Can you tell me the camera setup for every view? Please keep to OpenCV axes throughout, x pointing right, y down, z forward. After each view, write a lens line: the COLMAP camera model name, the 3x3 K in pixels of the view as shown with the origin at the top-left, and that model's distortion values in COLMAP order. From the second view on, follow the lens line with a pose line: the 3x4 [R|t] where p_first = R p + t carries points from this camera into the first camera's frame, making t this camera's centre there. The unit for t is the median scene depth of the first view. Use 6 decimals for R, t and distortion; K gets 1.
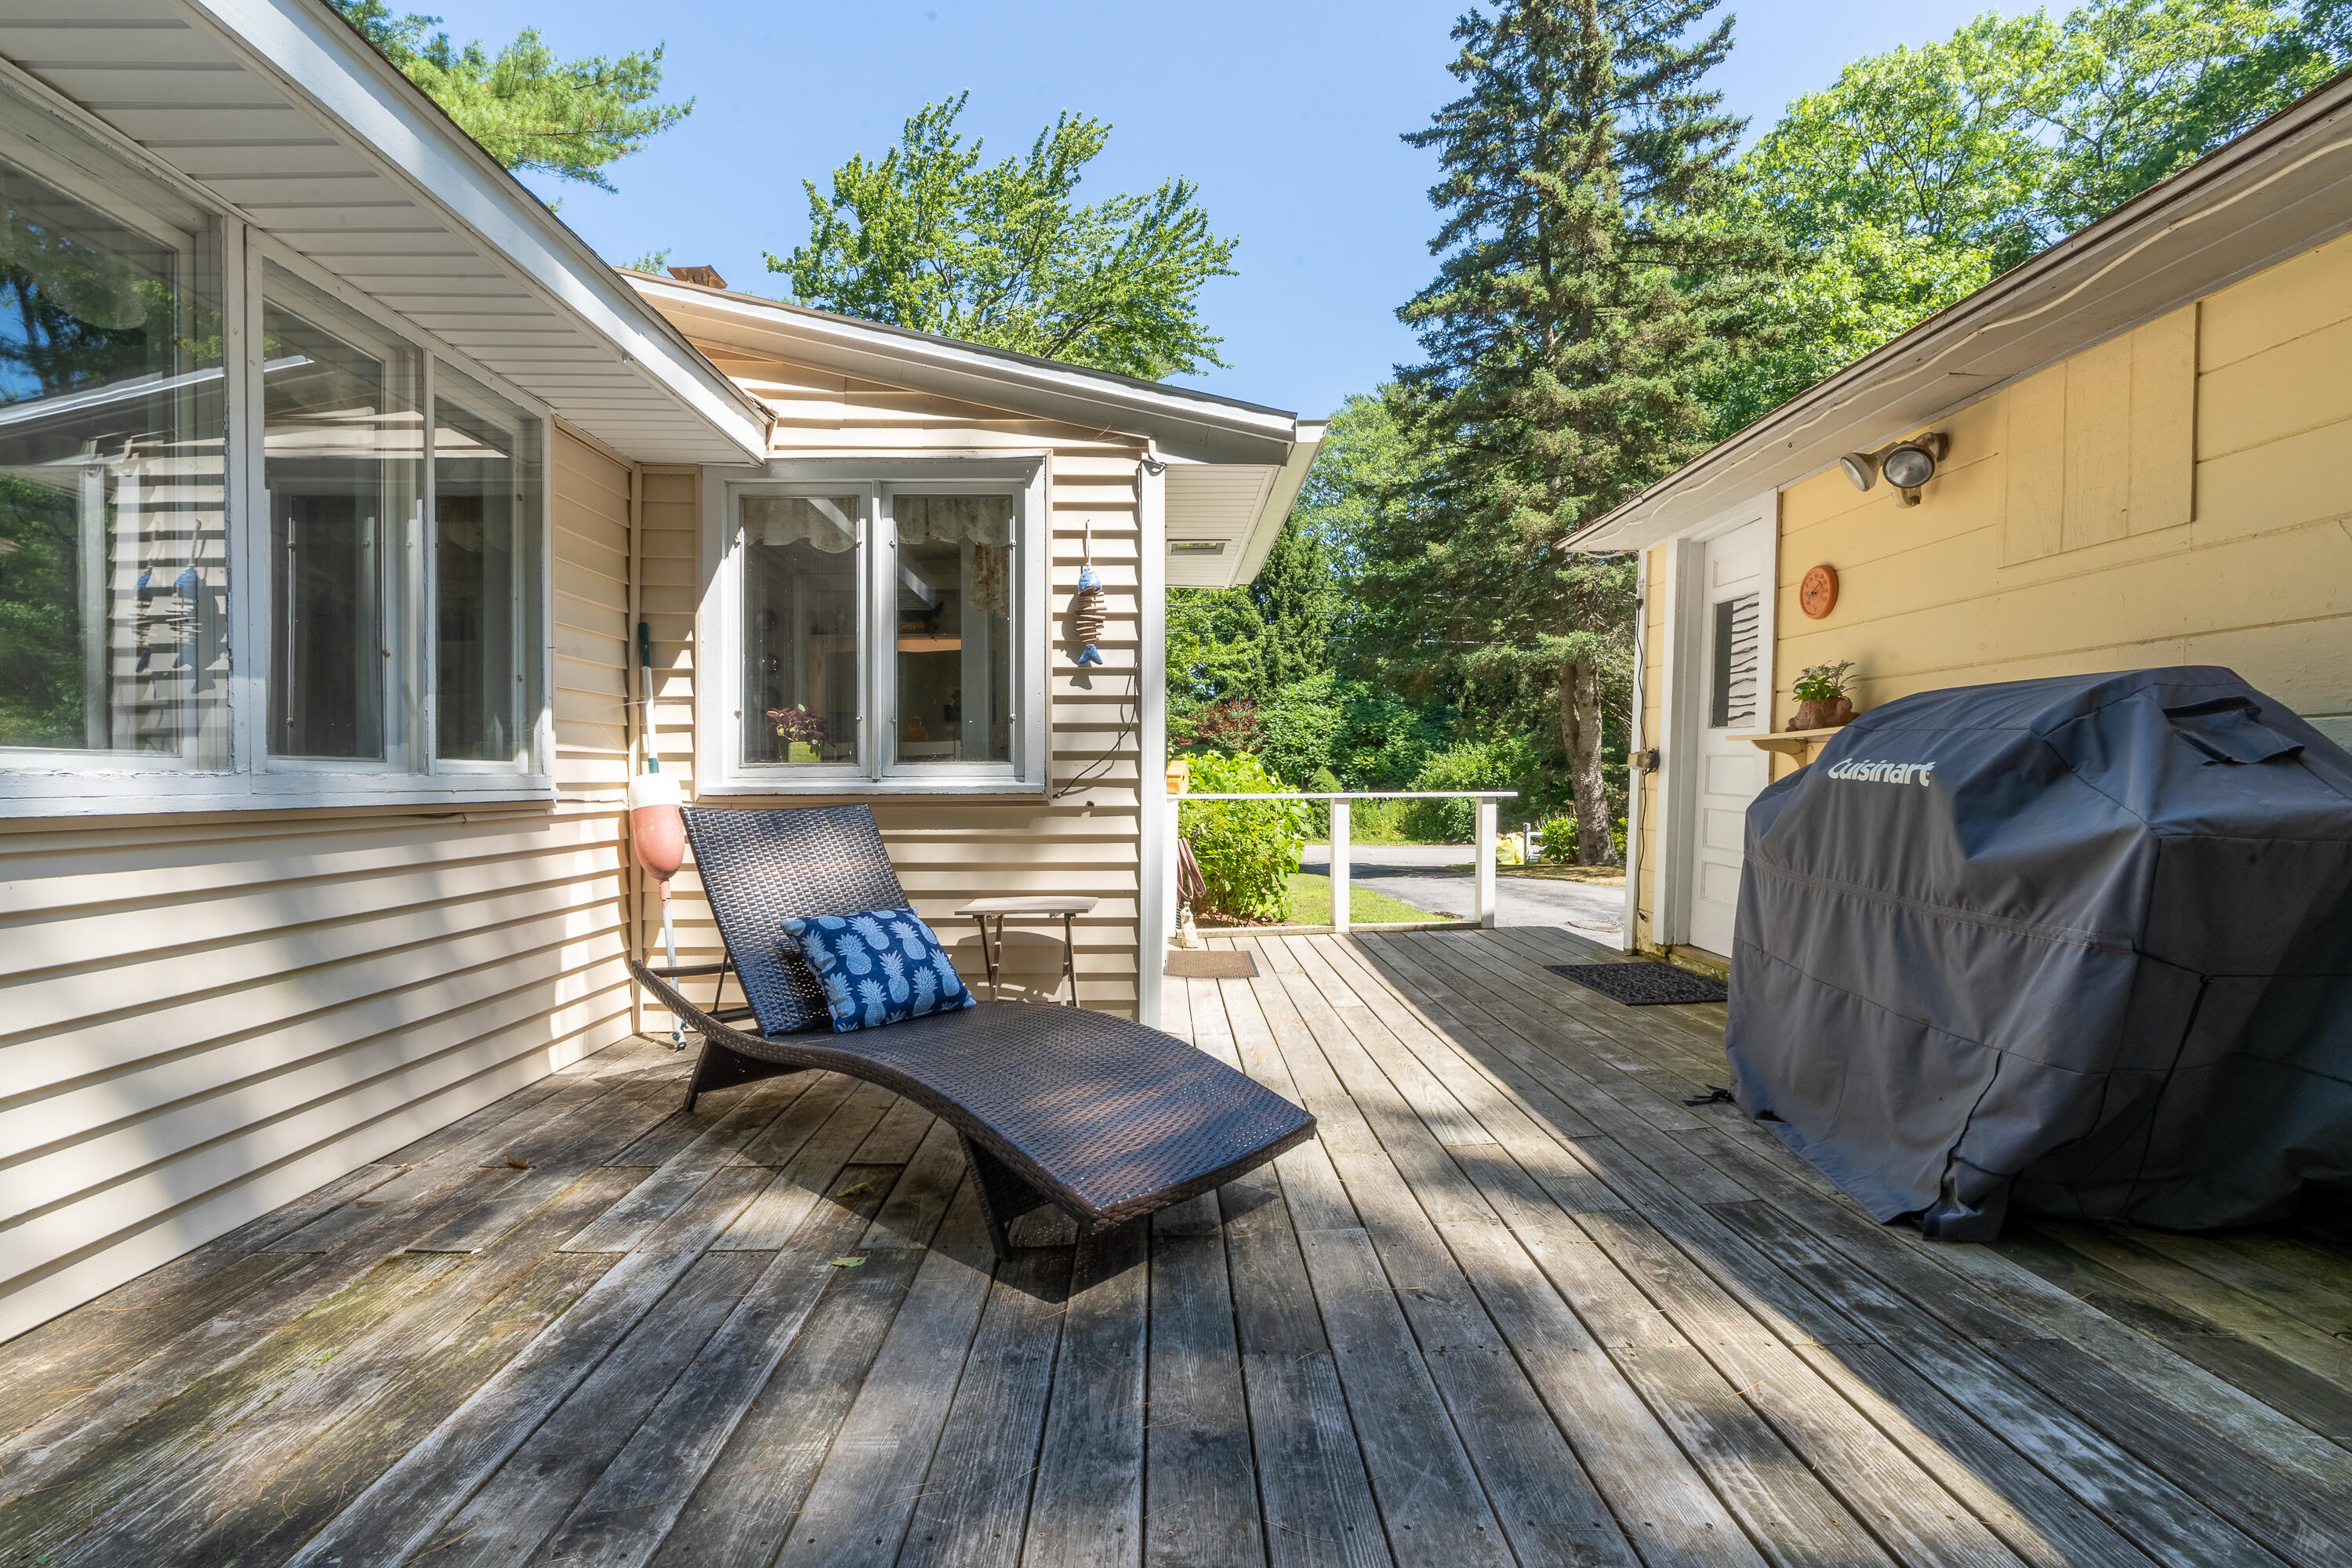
lens RADIAL K [[1085.8, 0, 1181.2], [0, 1085.8, 792.4], [0, 0, 1]] dist [-0.014198, -0.000420]
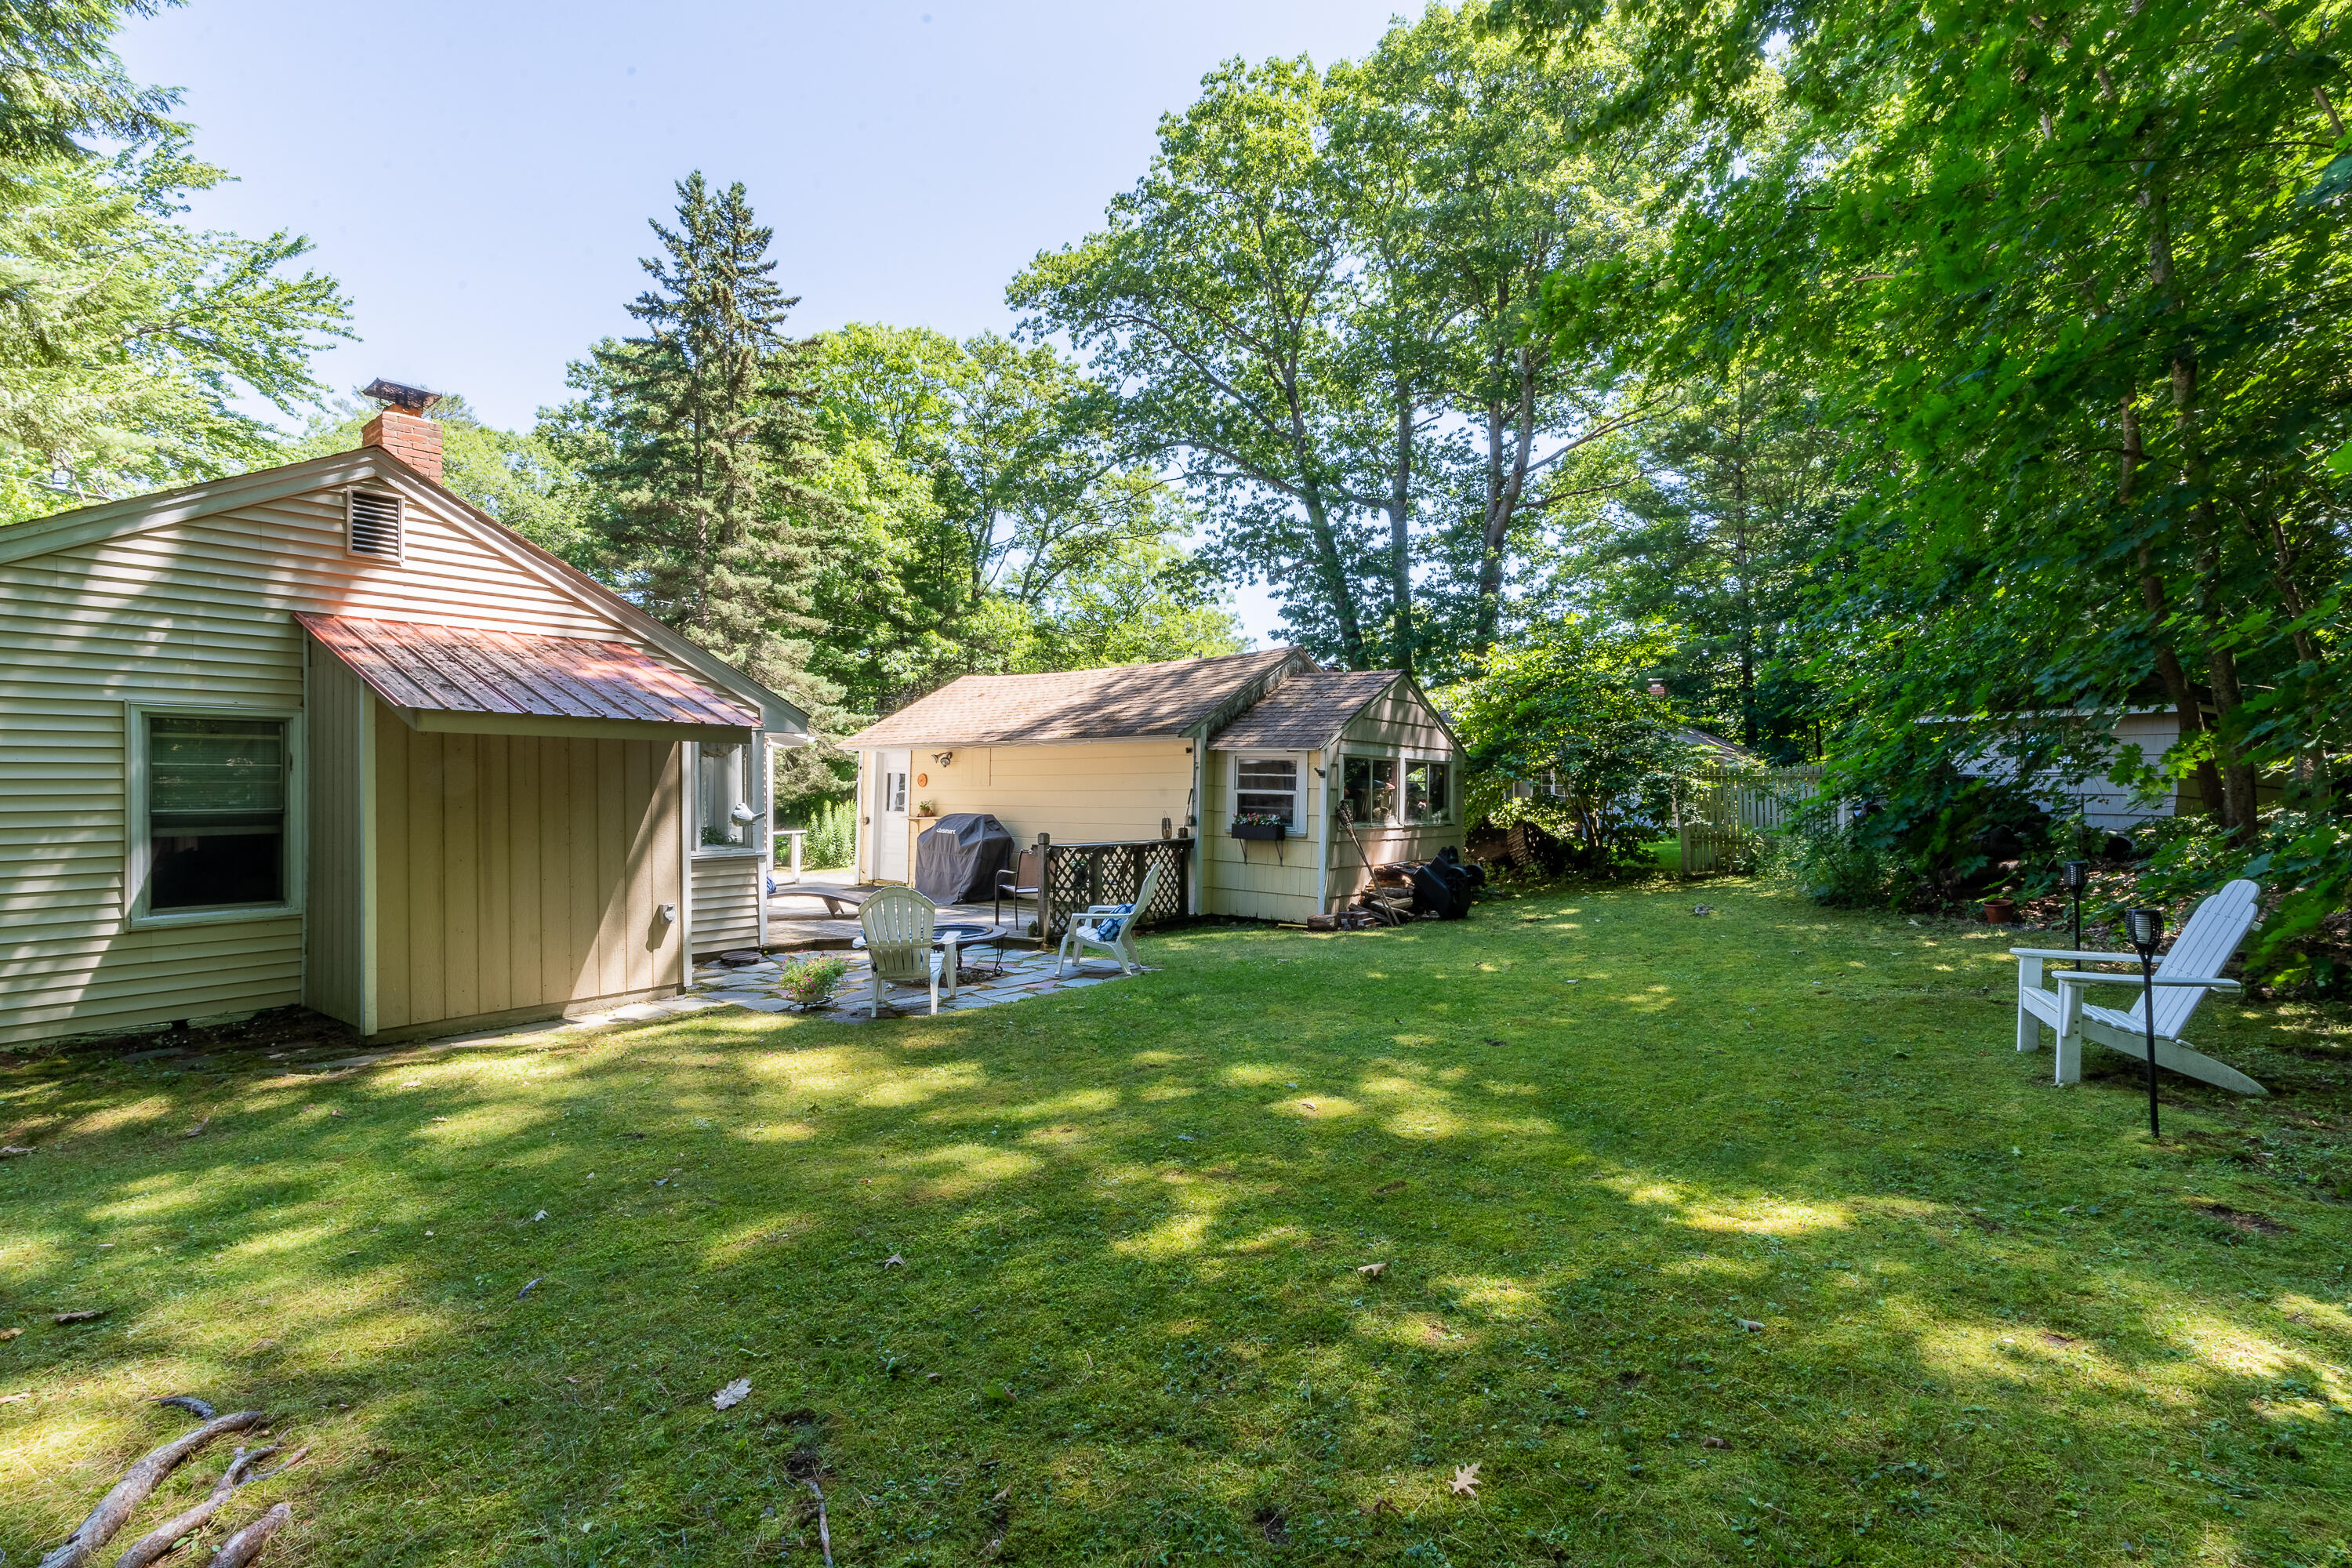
lens RADIAL K [[1085.8, 0, 1180.2], [0, 1085.8, 783.3], [0, 0, 1]] dist [-0.014198, -0.000420]
pose [[0.640666, -0.010243, 0.767751, -1.401858], [0.017321, 0.999849, -0.001114, -0.116311], [-0.767624, 0.014013, 0.640747, -1.716991]]
